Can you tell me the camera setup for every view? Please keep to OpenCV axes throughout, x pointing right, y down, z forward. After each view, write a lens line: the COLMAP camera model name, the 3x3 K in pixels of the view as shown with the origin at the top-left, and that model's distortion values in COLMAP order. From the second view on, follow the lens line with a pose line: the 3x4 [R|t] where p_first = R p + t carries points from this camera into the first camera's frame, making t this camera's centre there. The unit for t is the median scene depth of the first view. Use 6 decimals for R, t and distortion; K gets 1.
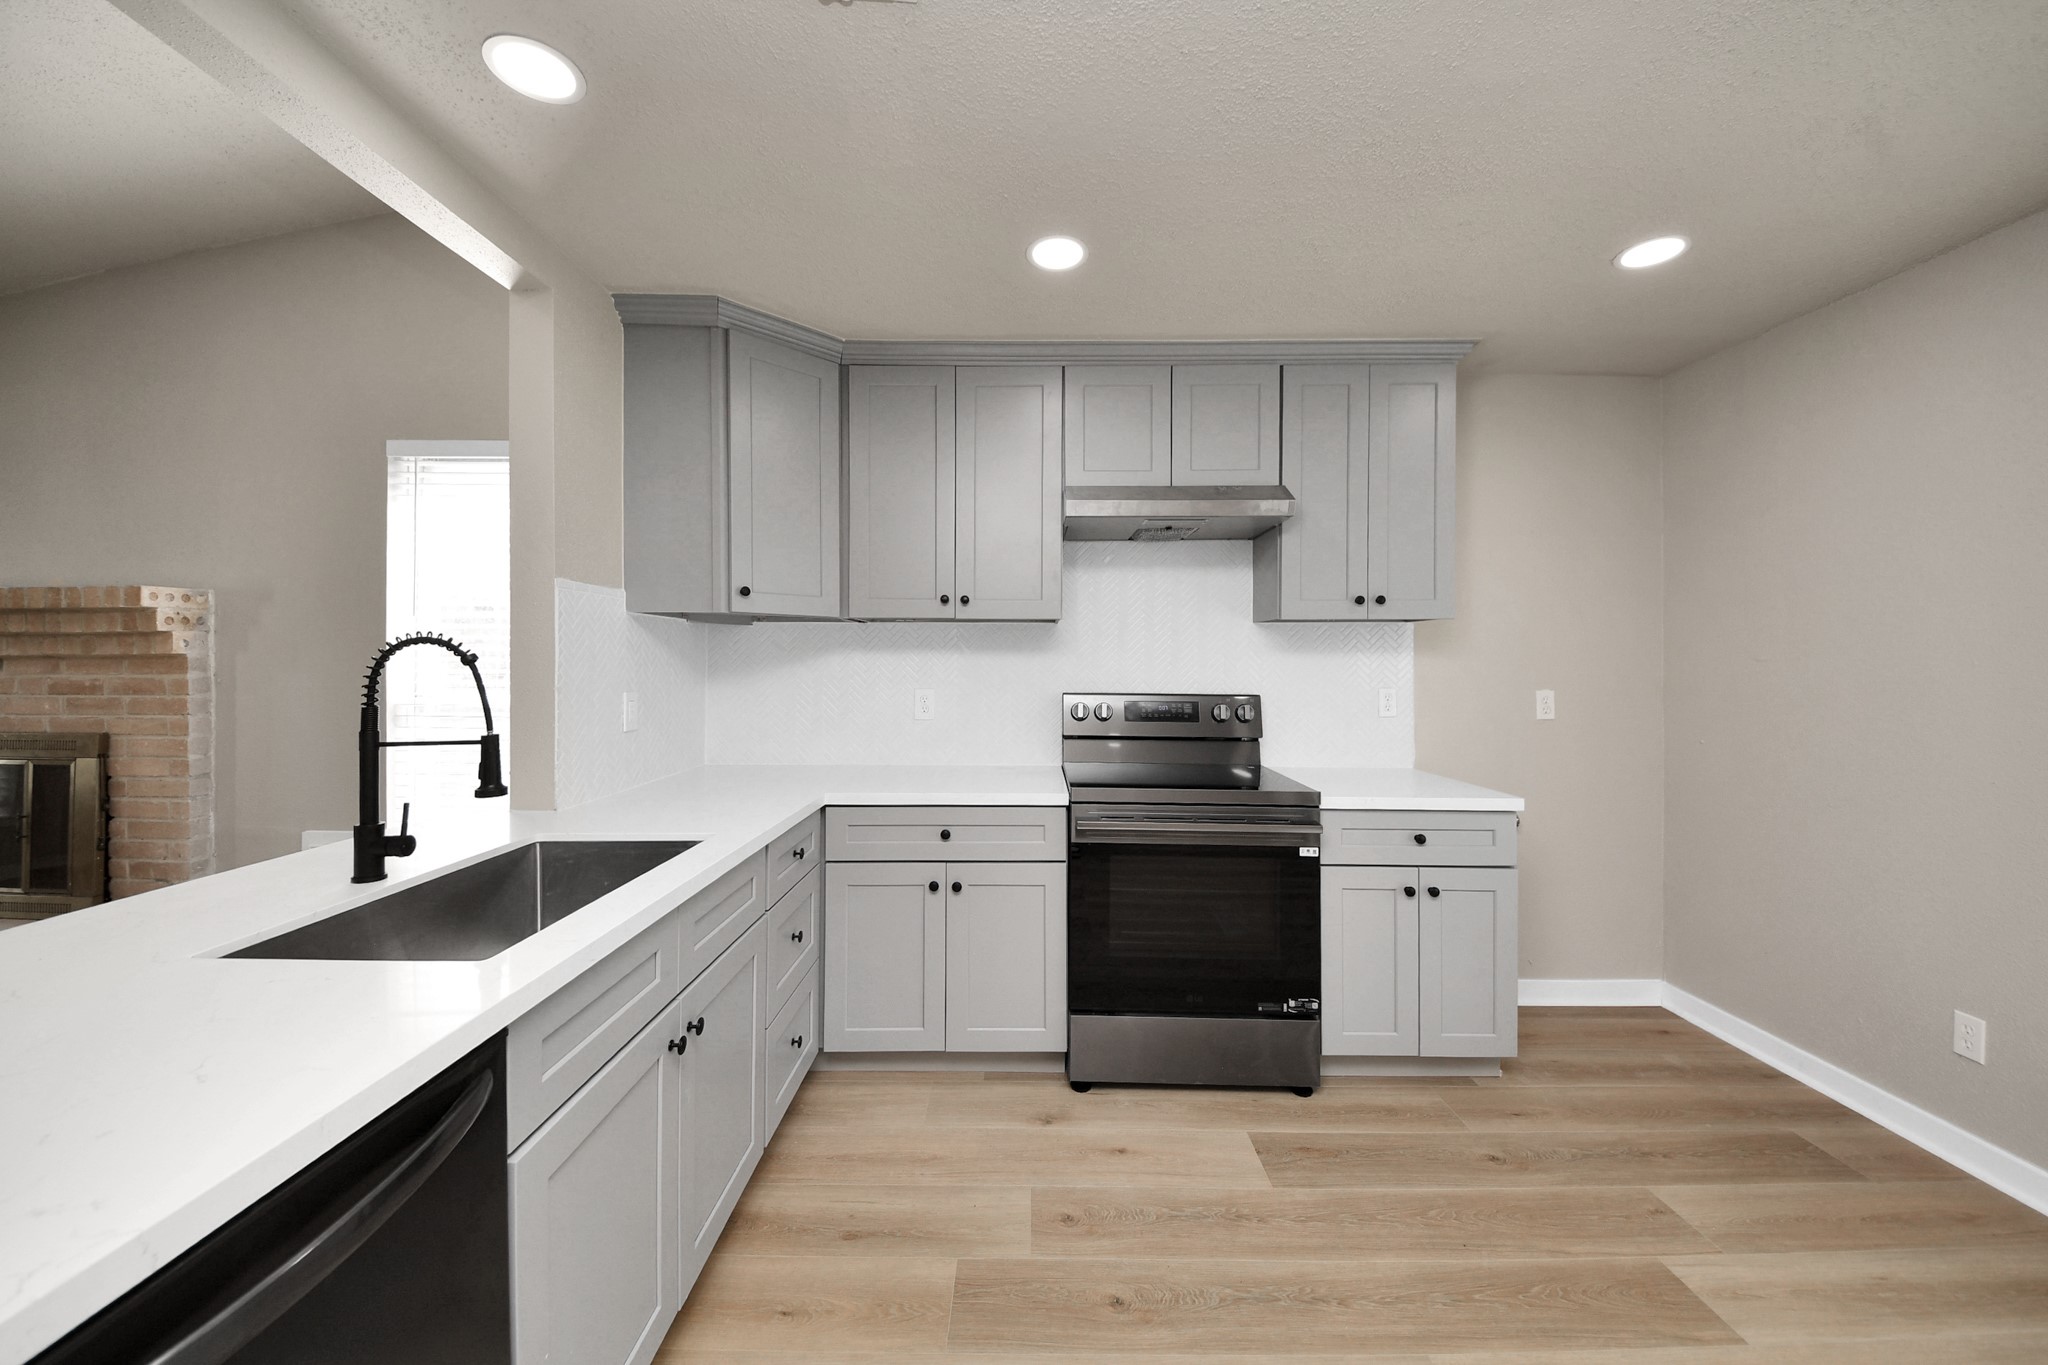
lens RADIAL K [[746.5, 0, 1026.3], [0, 746.5, 670.7], [0, 0, 1]] dist [-0.002362, -0.000284]
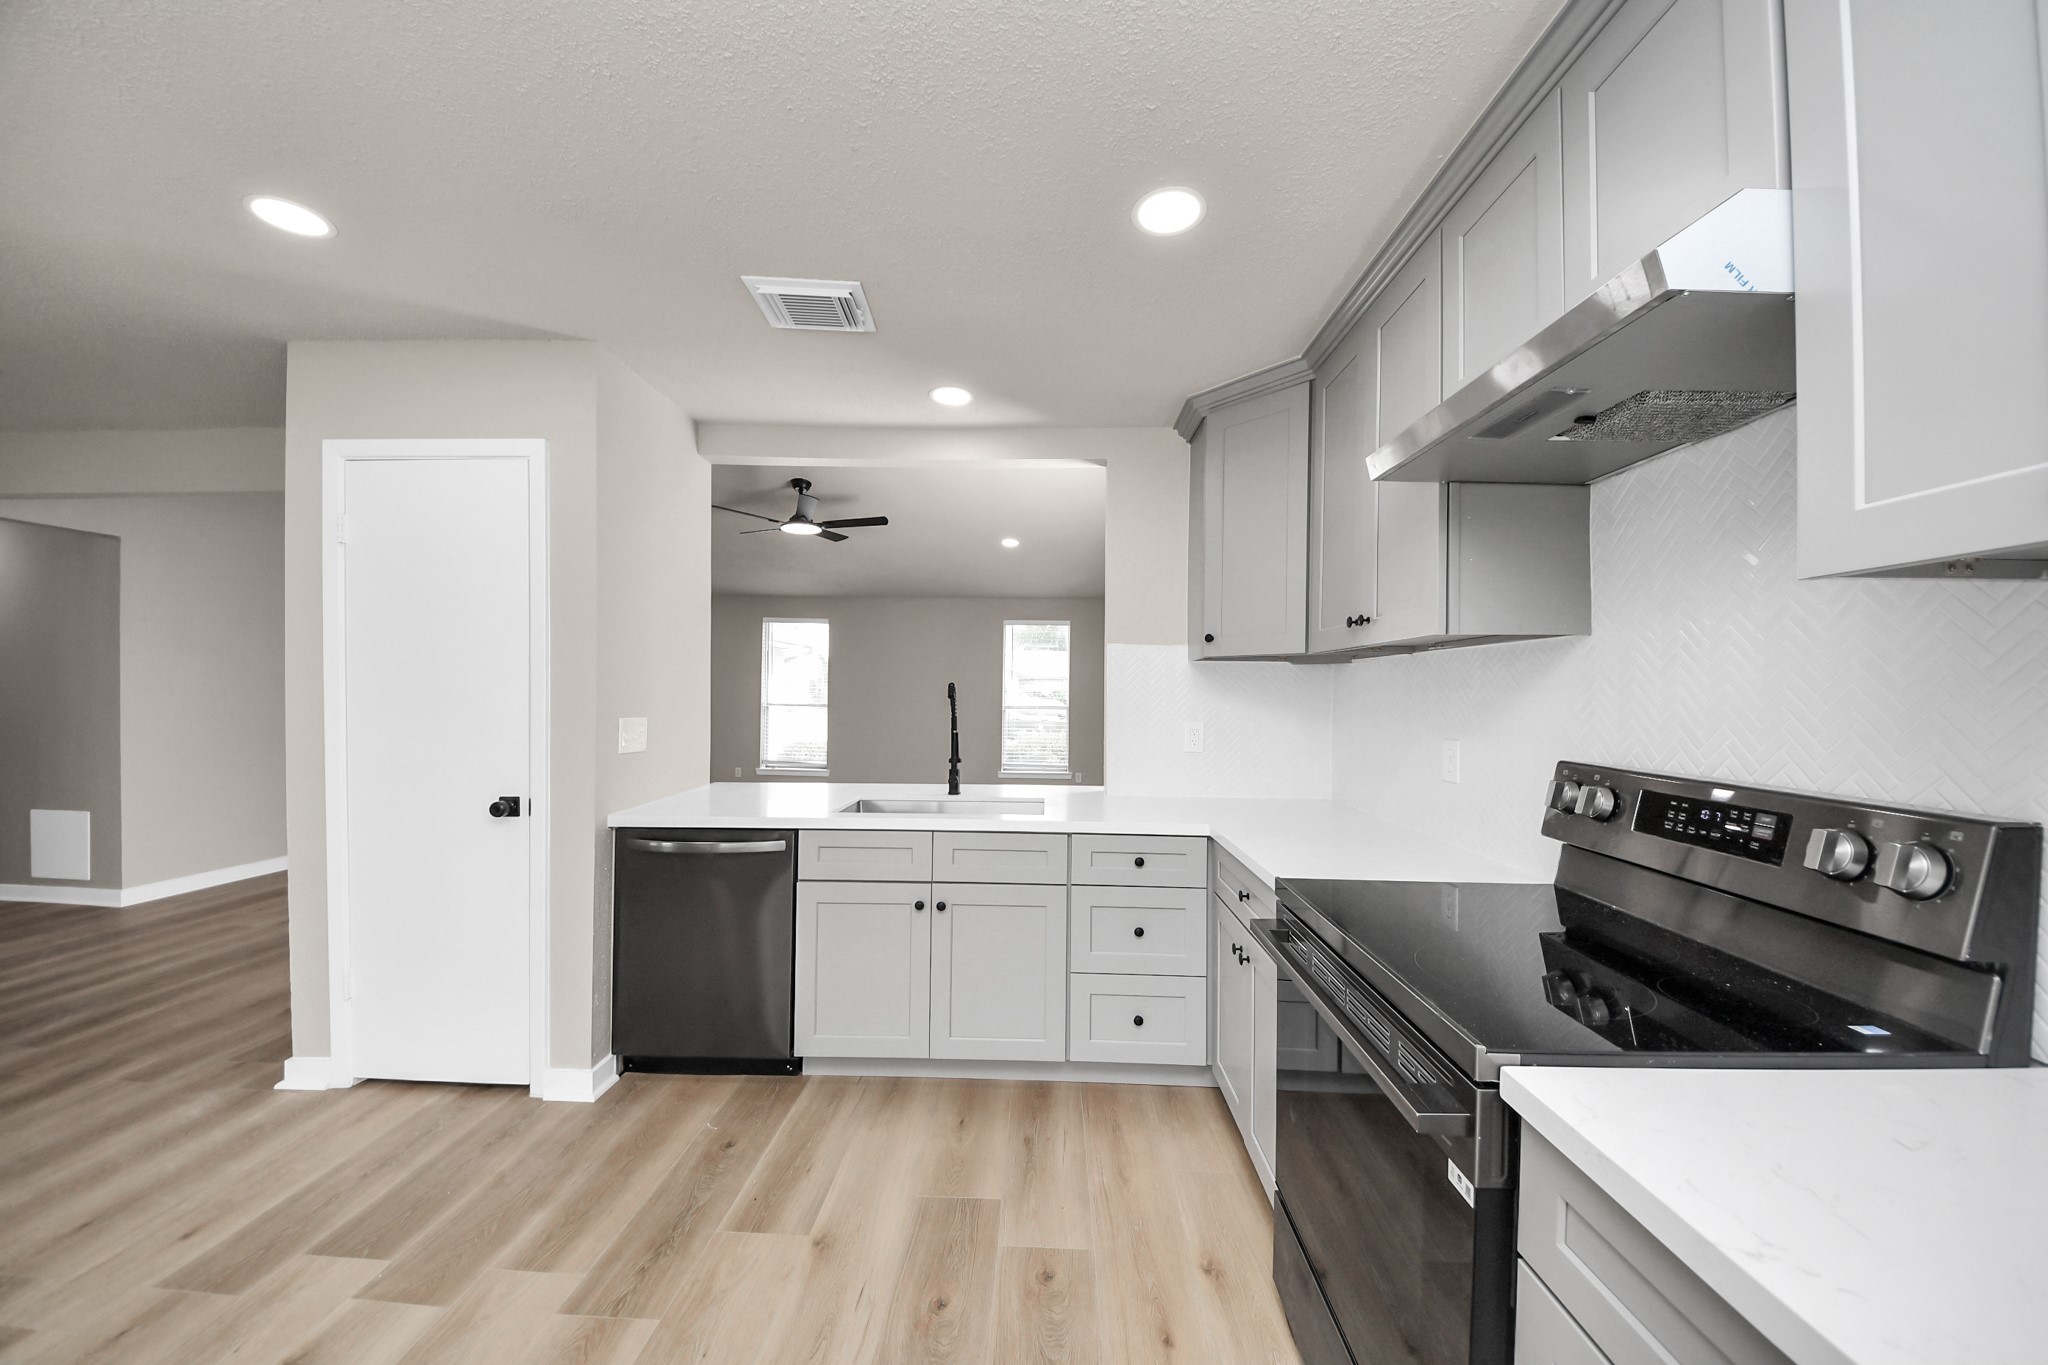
lens RADIAL K [[736.6, 0, 1024.0], [0, 736.6, 682.5], [0, 0, 1]] dist [0.026188, -0.016345]
pose [[-0.038925, -0.009793, -0.999194, 0.813564], [-0.009879, 0.999907, -0.009415, -0.024018], [0.999193, 0.009505, -0.039019, 0.785729]]
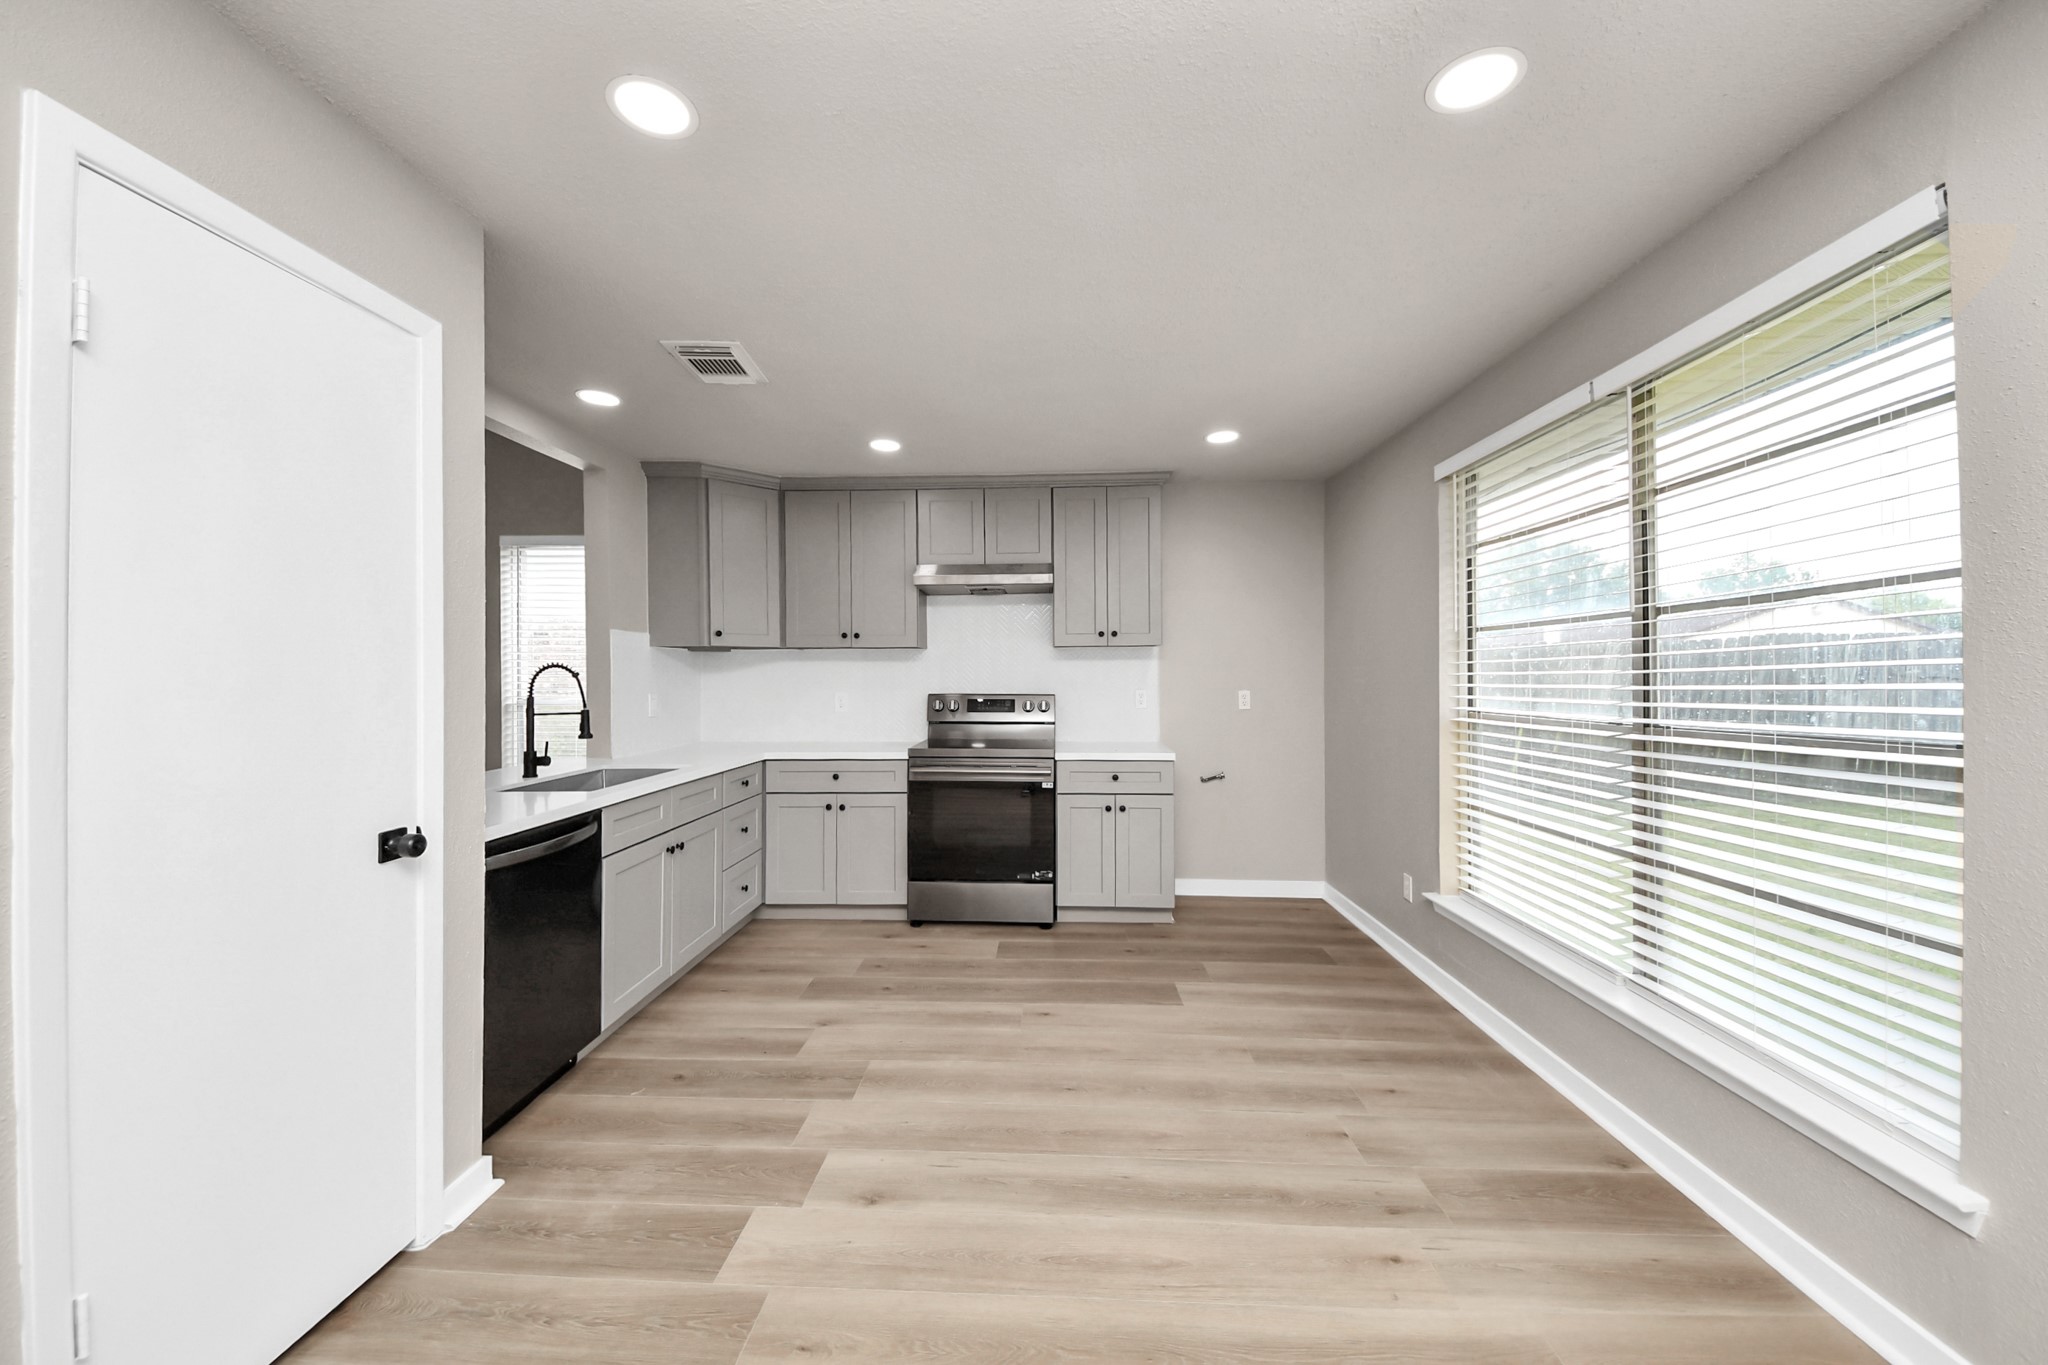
lens RADIAL K [[736.6, 0, 1024.0], [0, 736.6, 682.5], [0, 0, 1]] dist [0.026188, -0.016345]
pose [[0.999336, -0.004910, -0.036115, 0.391553], [0.005067, 0.999978, 0.004251, 0.002732], [0.036093, -0.004432, 0.999339, -0.684489]]
